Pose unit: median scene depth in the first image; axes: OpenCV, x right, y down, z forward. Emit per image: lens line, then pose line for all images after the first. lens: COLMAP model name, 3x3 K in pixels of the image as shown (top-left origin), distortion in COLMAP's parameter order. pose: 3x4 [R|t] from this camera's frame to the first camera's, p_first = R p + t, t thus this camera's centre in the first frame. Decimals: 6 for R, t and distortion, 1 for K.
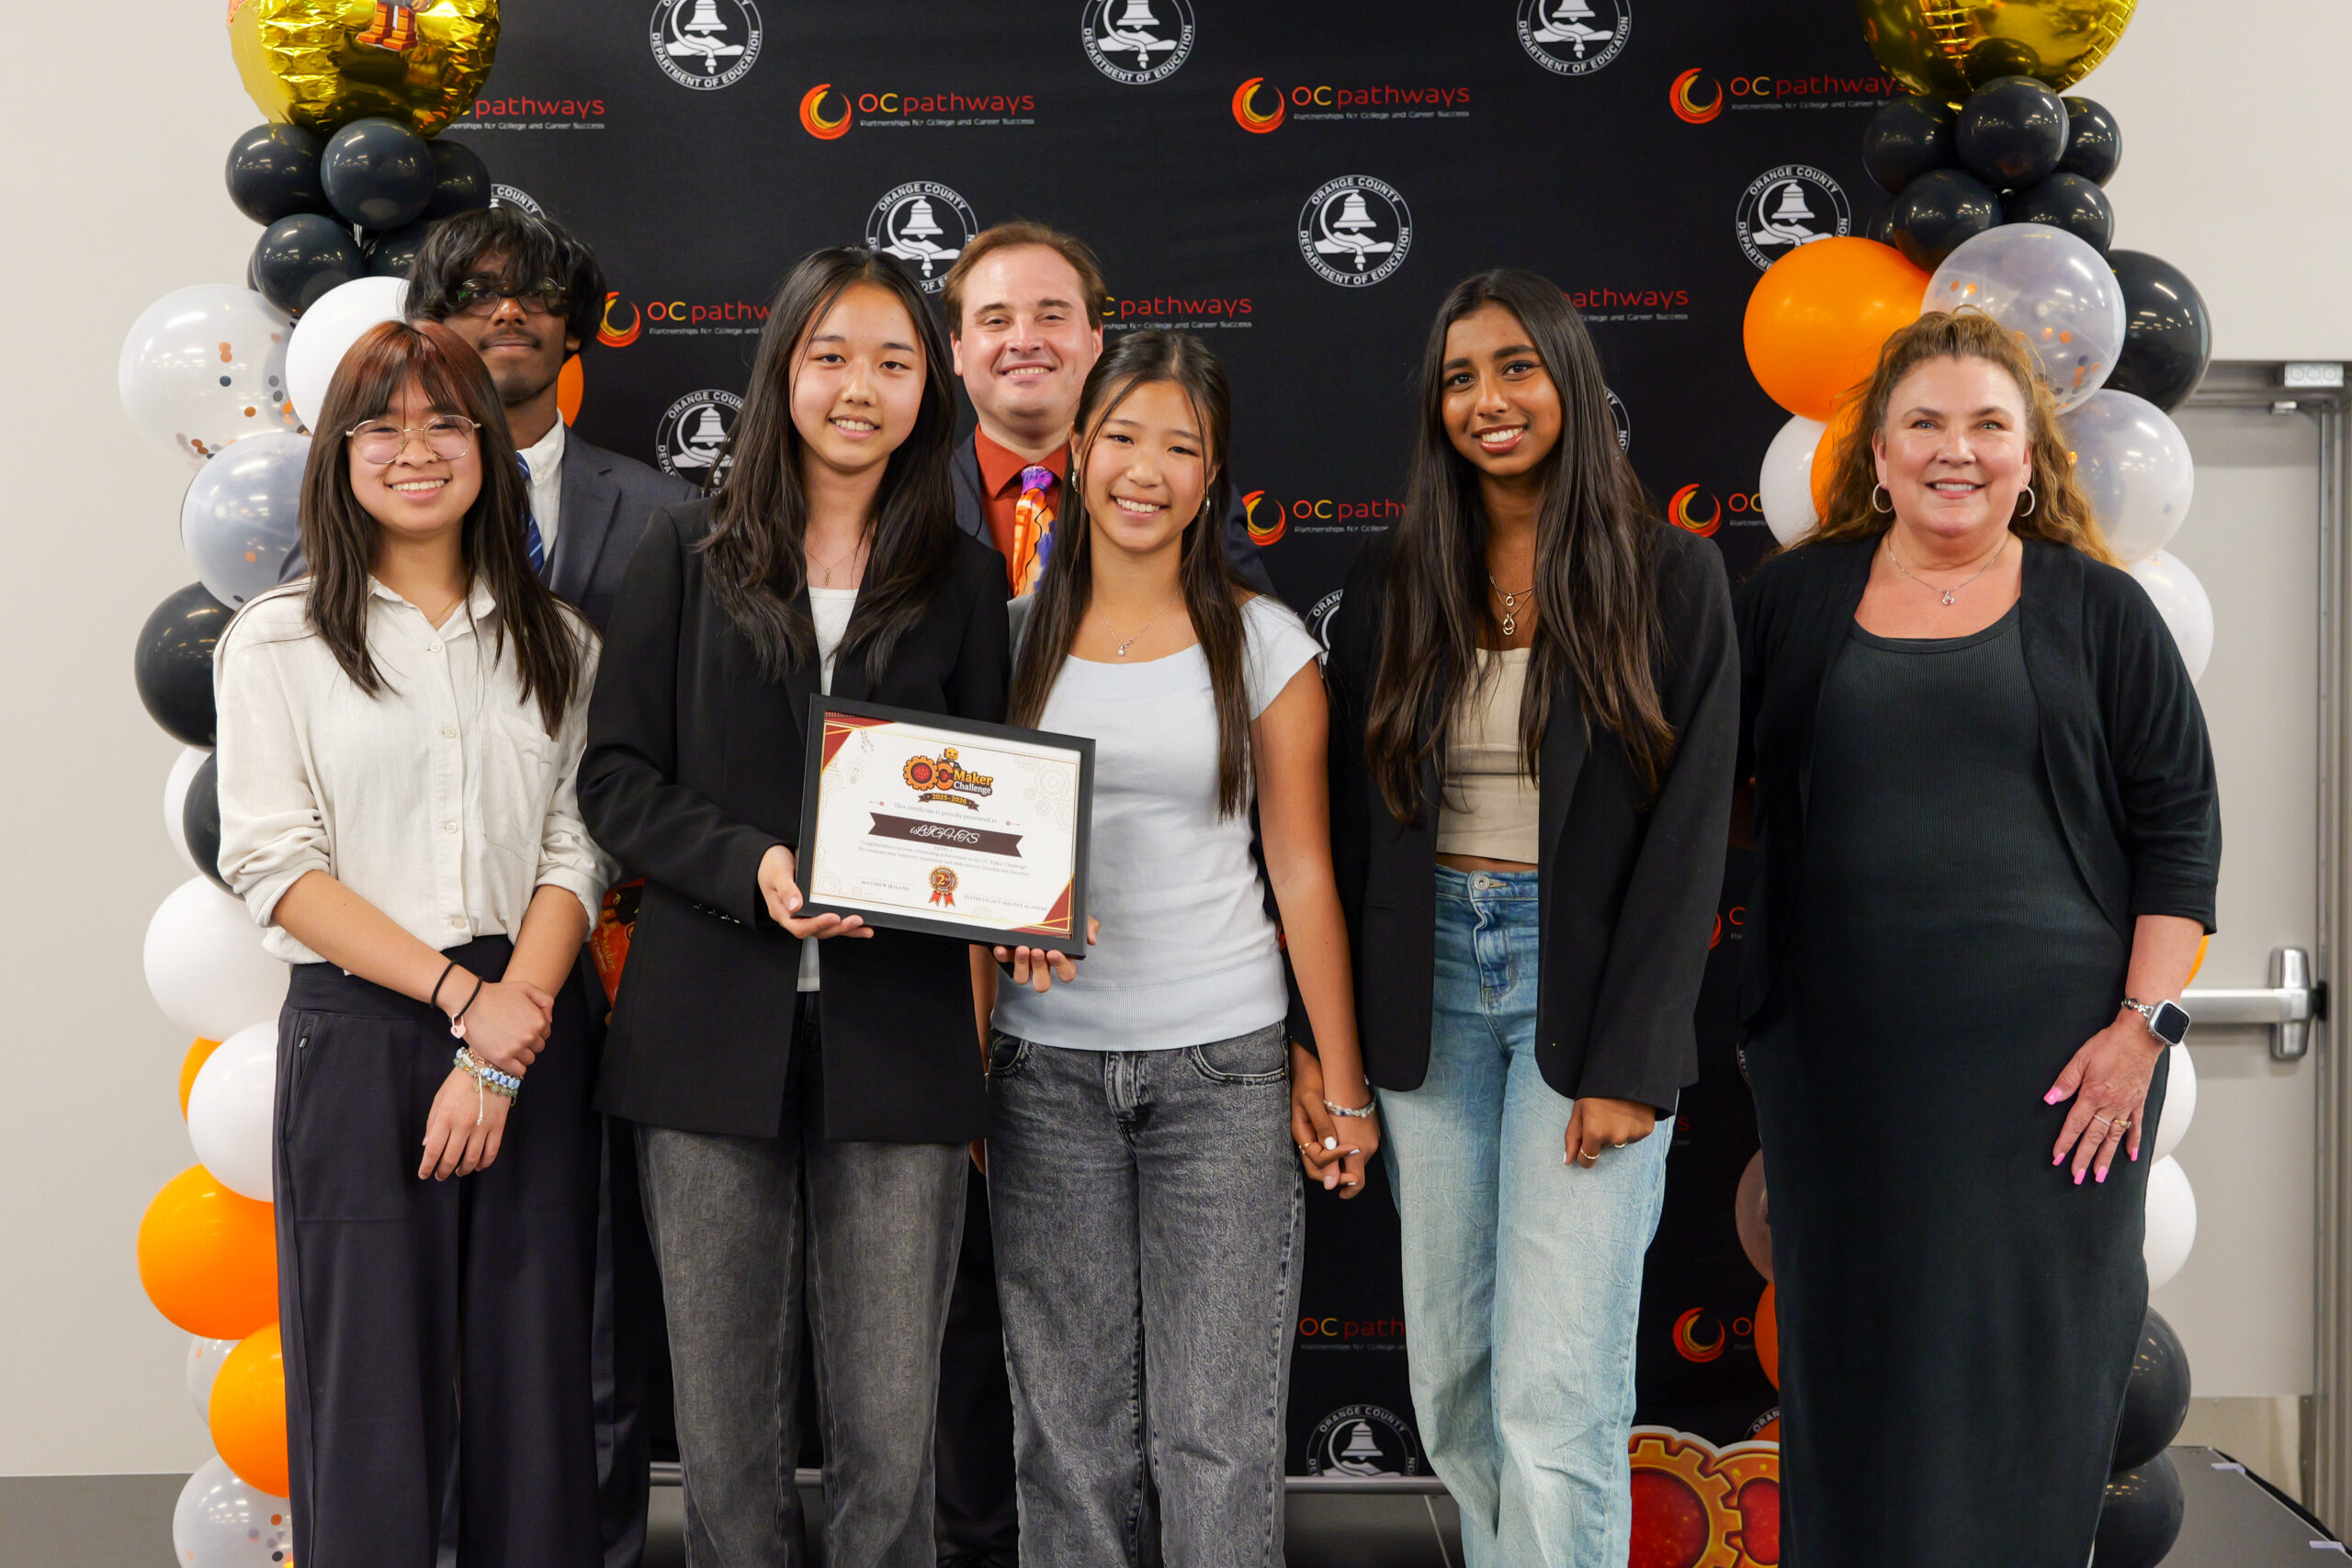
lens RADIAL K [[3588.0, 0, 1121.9], [0, 3588.0, 823.9], [0, 0, 1]] dist [-0.022004, 0.105023]
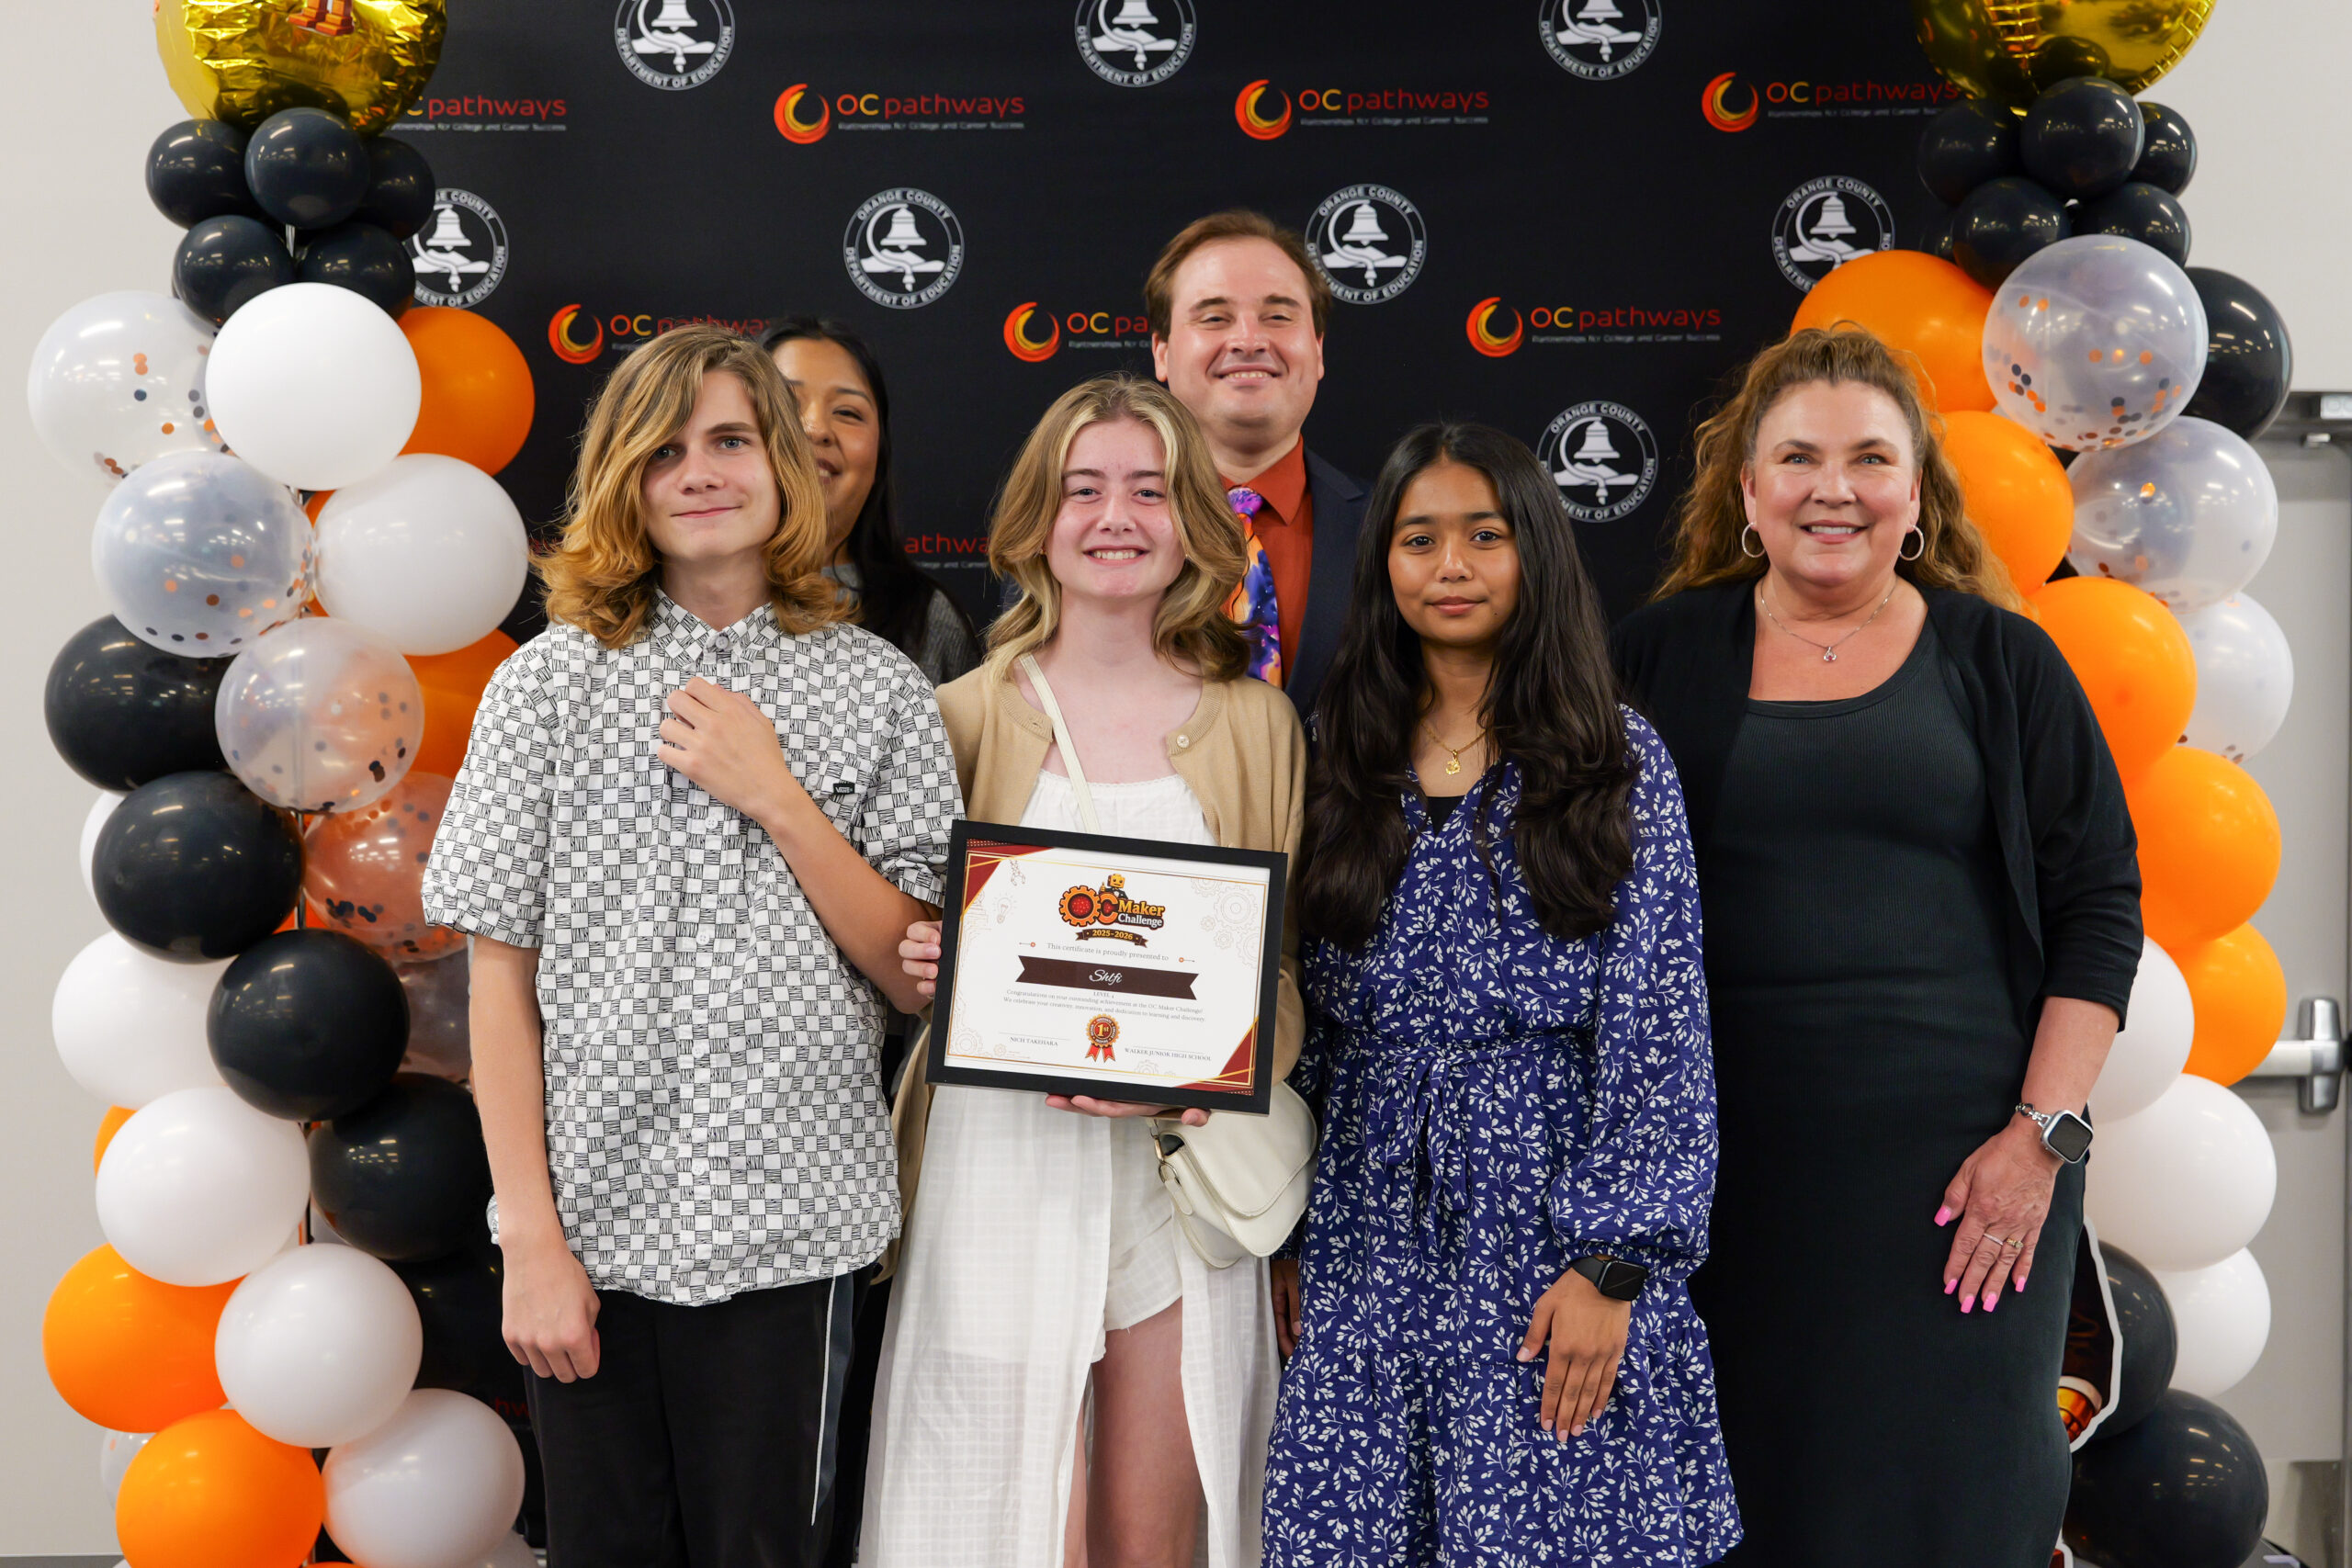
lens RADIAL K [[3375.5, 0, 1115.7], [0, 3375.5, 798.9], [0, 0, 1]] dist [-0.006258, 0.001802]
pose [[0.999976, 0.005606, 0.004055, -0.003110], [-0.005568, 0.999939, -0.009513, -0.011567], [-0.004108, 0.009491, 0.999947, 0.119766]]
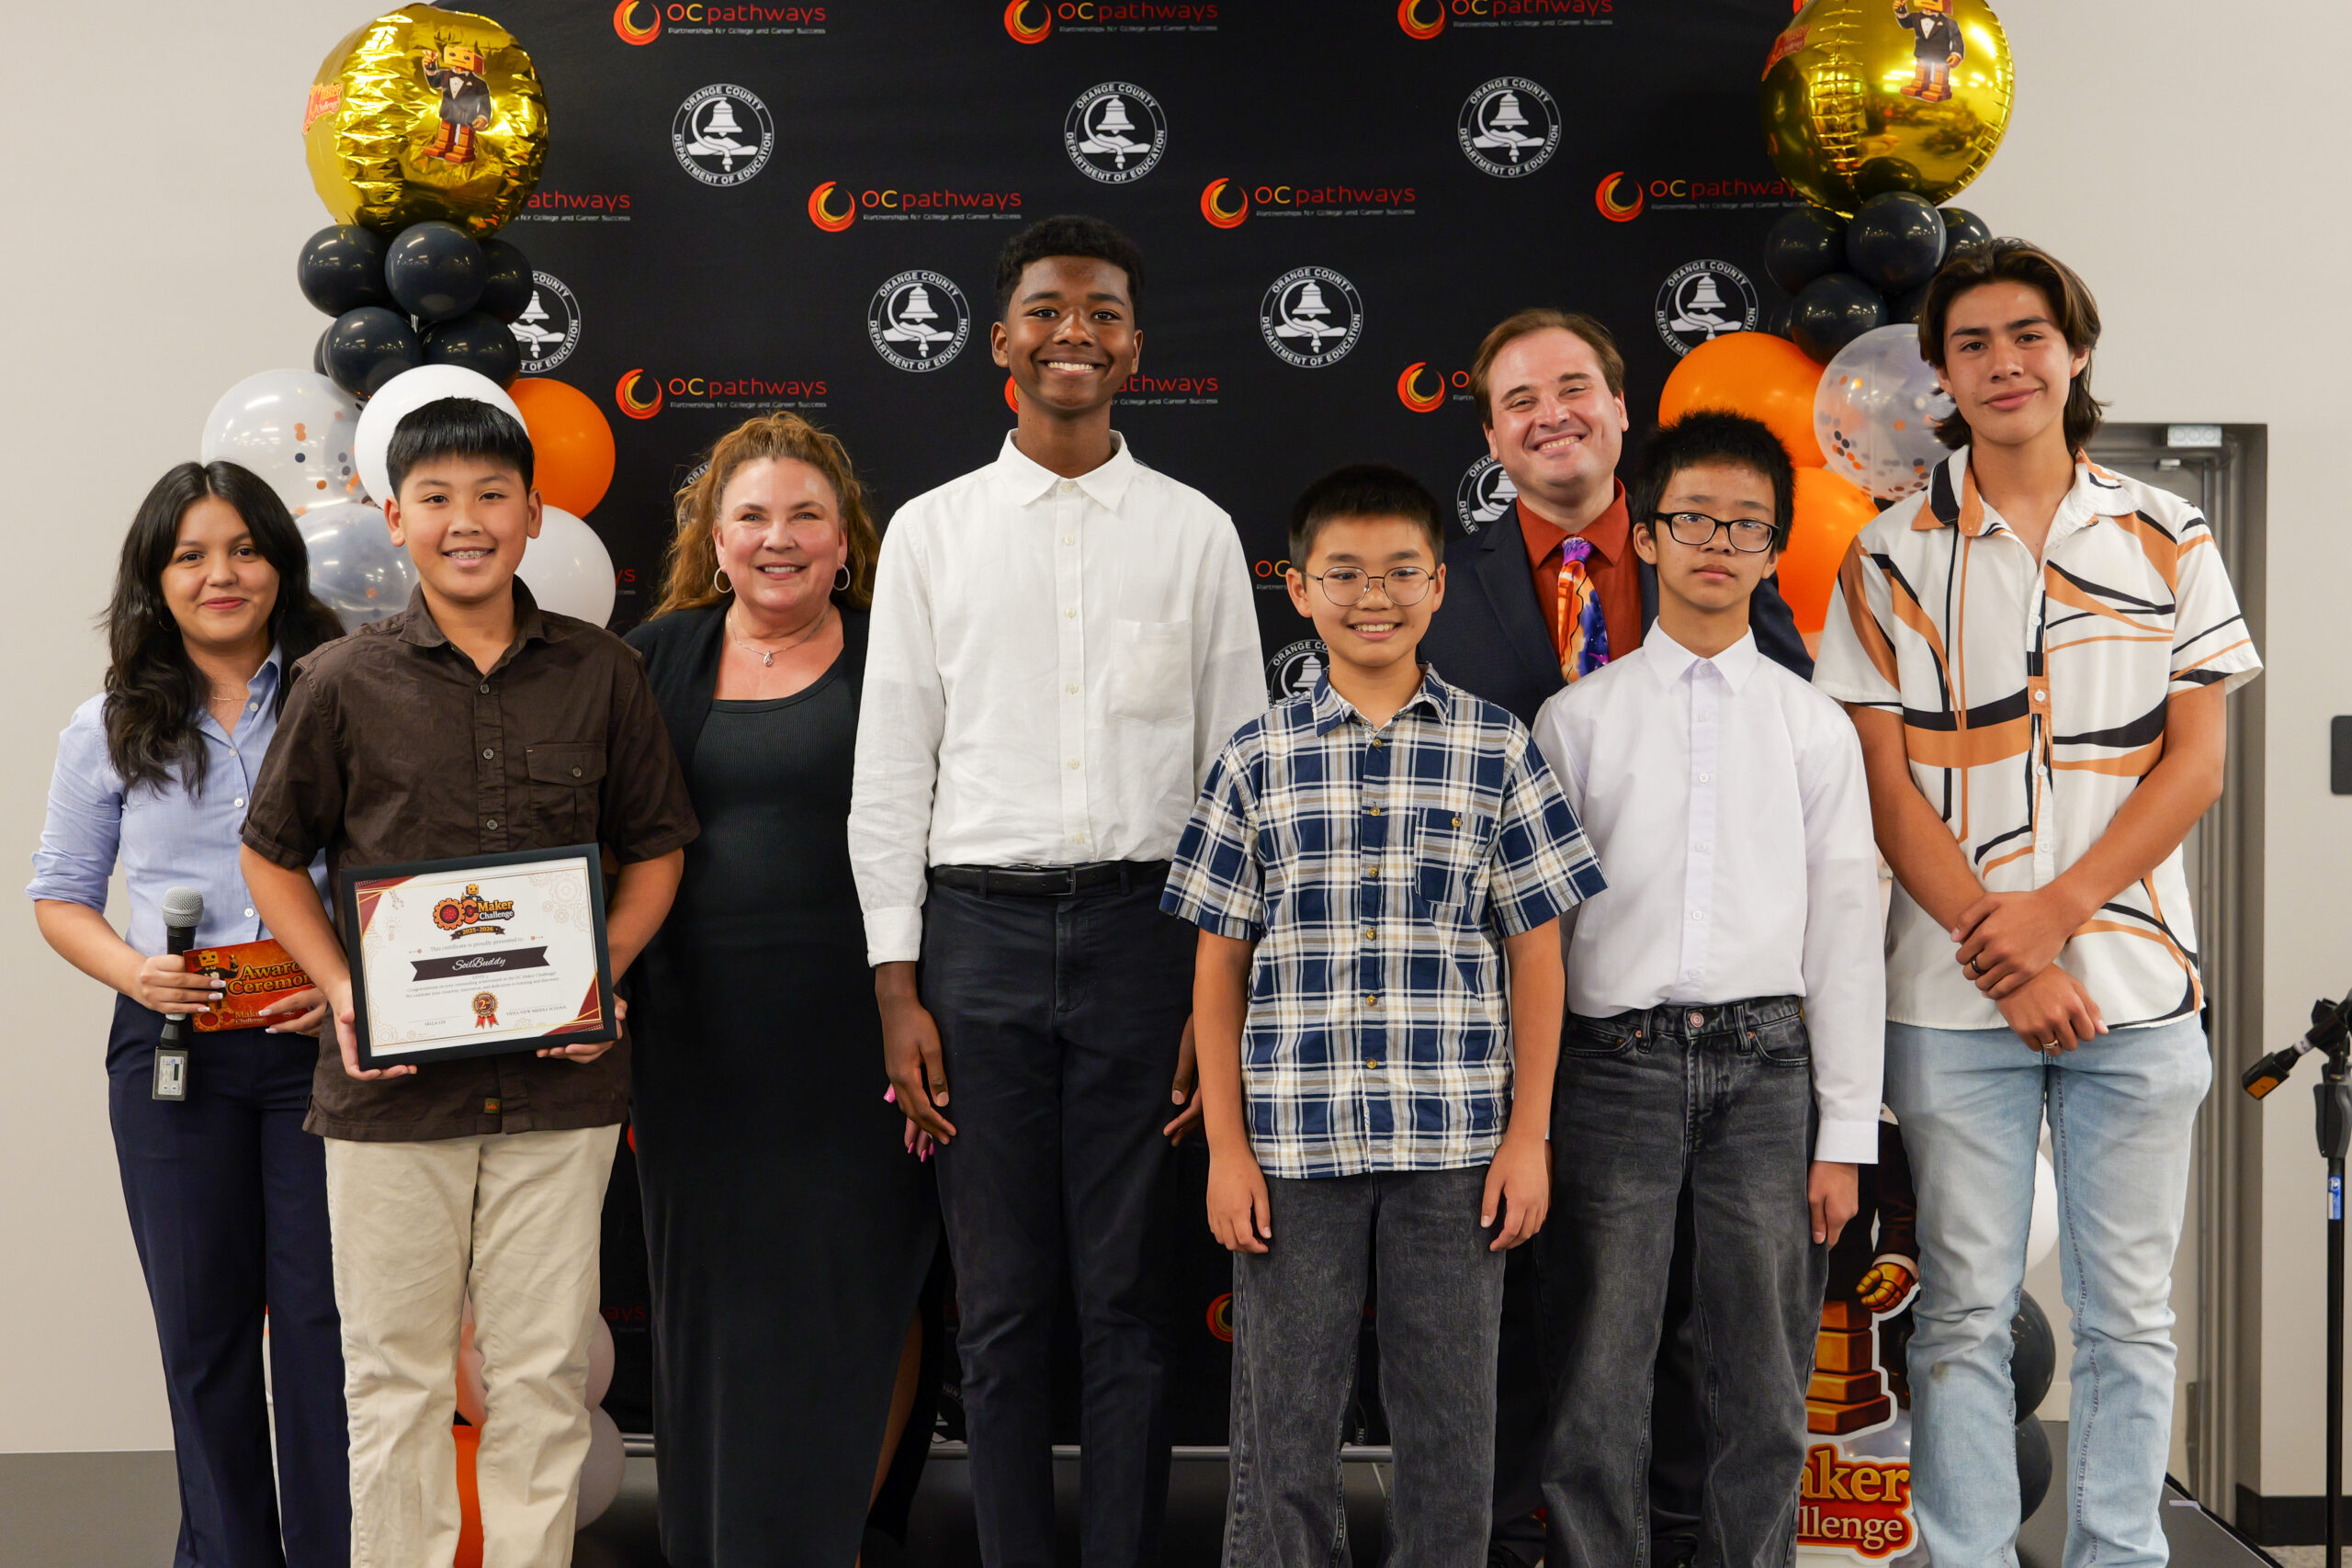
lens RADIAL K [[3779.8, 0, 1117.4], [0, 3779.8, 822.0], [0, 0, 1]] dist [0.004506, -0.126673]
pose [[0.999823, 0.001123, 0.018776, -0.016660], [-0.001042, 0.999990, -0.004328, -0.004635], [-0.018781, 0.004307, 0.999814, -0.164445]]
